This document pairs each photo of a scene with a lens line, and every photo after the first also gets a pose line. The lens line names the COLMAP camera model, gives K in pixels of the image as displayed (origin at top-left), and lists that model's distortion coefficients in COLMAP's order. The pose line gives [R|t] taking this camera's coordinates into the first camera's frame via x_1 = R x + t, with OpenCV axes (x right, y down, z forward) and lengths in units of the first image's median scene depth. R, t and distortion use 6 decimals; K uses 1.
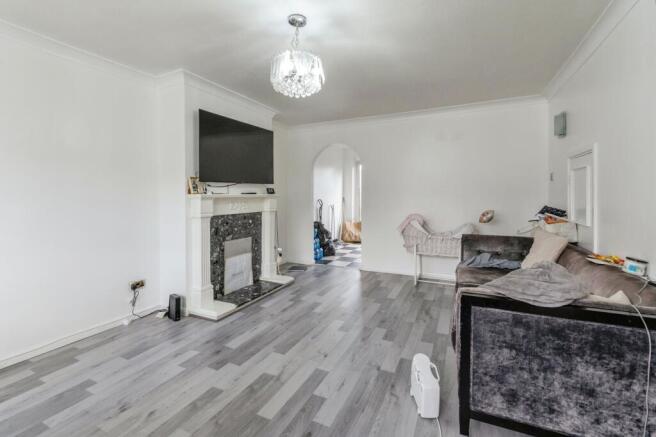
lens RADIAL K [[294.4, 0, 327.4], [0, 294.4, 189.7], [0, 0, 1]] dist [-0.003940, -0.000401]
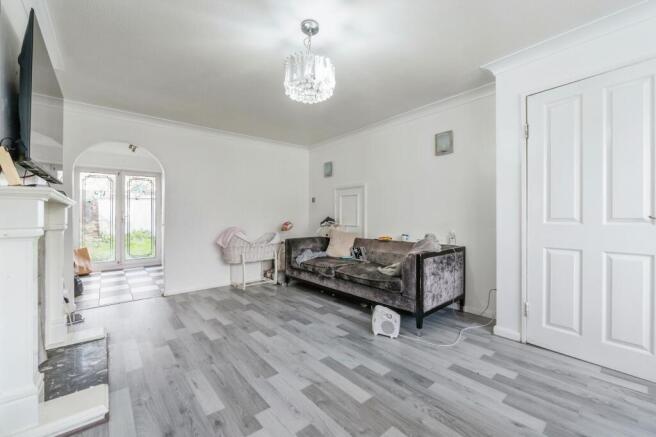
lens RADIAL K [[260.7, 0, 327.6], [0, 260.7, 216.0], [0, 0, 1]] dist [-0.001060, -0.000073]
pose [[0.421552, 0.003462, 0.906797, -0.769928], [-0.006126, 0.999981, -0.000970, 0.066459], [-0.906783, -0.005146, 0.421565, 0.489360]]
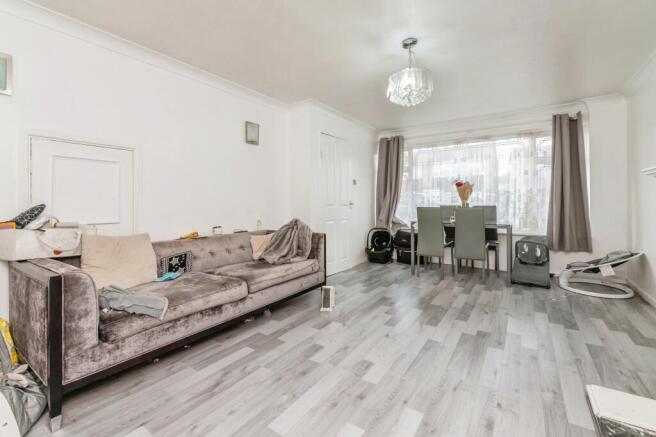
lens RADIAL K [[294.4, 0, 325.3], [0, 294.4, 208.6], [0, 0, 1]] dist [-0.003940, -0.000401]
pose [[-0.986424, 0.008275, 0.164010, 0.035263], [0.008354, 0.999965, -0.000211, 0.092411], [-0.164006, 0.001162, -0.986459, 1.948830]]
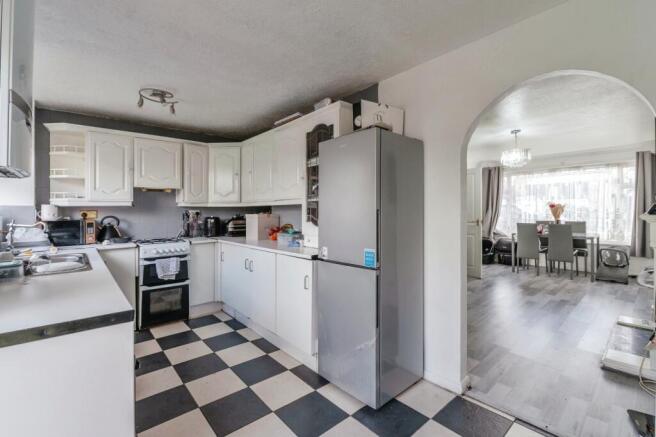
lens RADIAL K [[294.4, 0, 325.5], [0, 294.4, 217.8], [0, 0, 1]] dist [-0.003940, -0.000401]
pose [[-0.915219, 0.009958, 0.402834, 0.260221], [0.013448, 0.999893, 0.005835, 0.004943], [-0.402733, 0.010757, -0.915255, 3.023430]]
